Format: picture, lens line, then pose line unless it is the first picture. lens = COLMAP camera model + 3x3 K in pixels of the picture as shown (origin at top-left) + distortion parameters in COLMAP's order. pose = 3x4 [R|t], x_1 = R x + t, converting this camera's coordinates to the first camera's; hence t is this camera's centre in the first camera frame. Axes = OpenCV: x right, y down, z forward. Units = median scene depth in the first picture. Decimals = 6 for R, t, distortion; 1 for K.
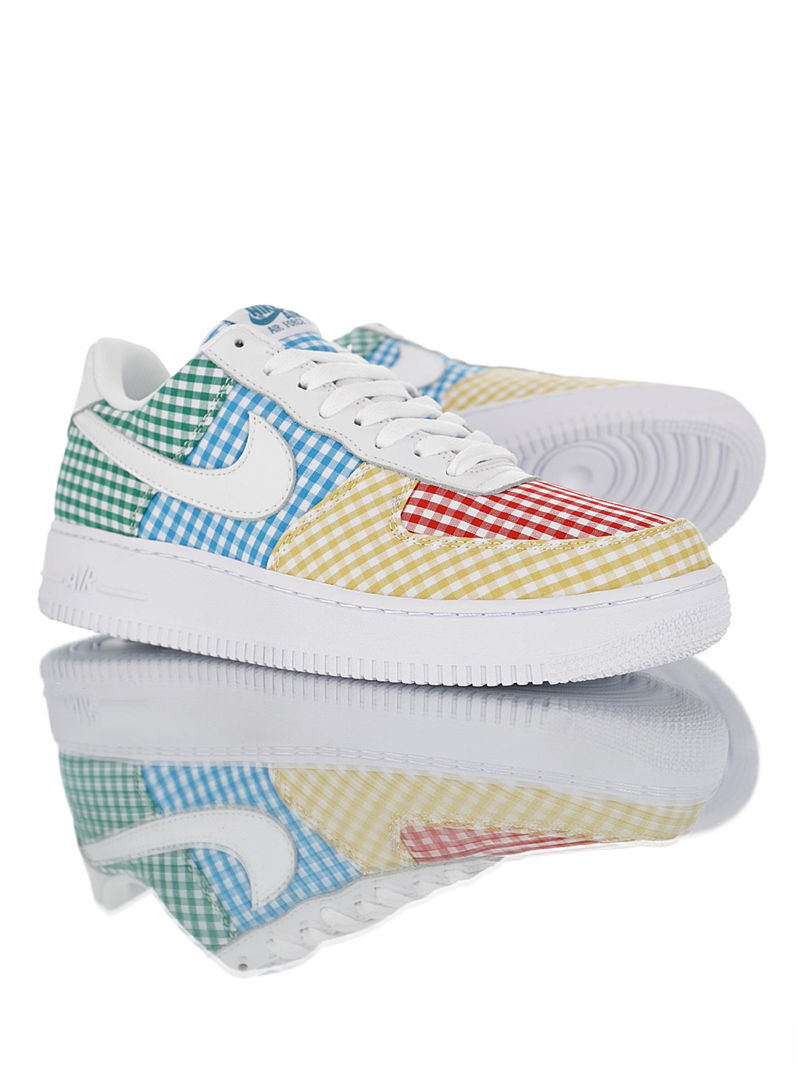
lens RADIAL K [[1239.8, 0, 400.0], [0, 1239.8, 533.0], [0, 0, 1]] dist [0.016464, -0.124943]
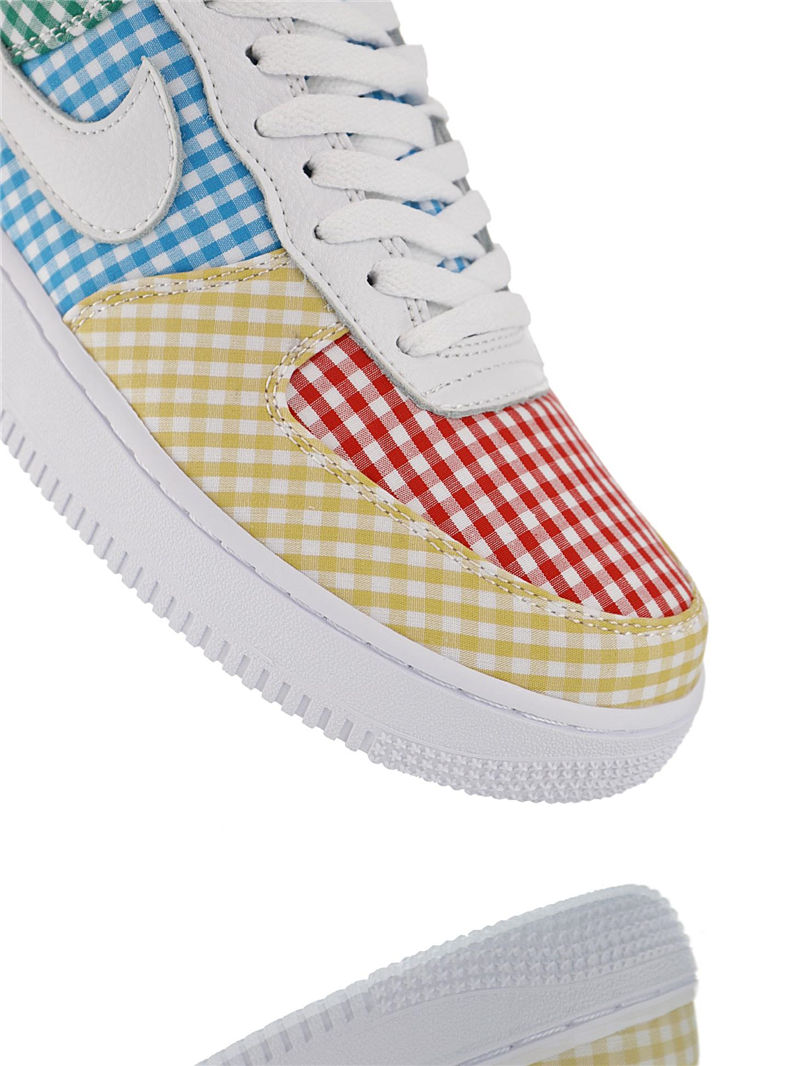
lens RADIAL K [[1239.8, 0, 400.0], [0, 1239.8, 533.0], [0, 0, 1]] dist [0.016464, -0.124943]
pose [[0.881795, 0.445989, 0.153400, -0.010783], [-0.470480, 0.809092, 0.352161, -0.181806], [0.032945, -0.382706, 0.923283, 0.426866]]
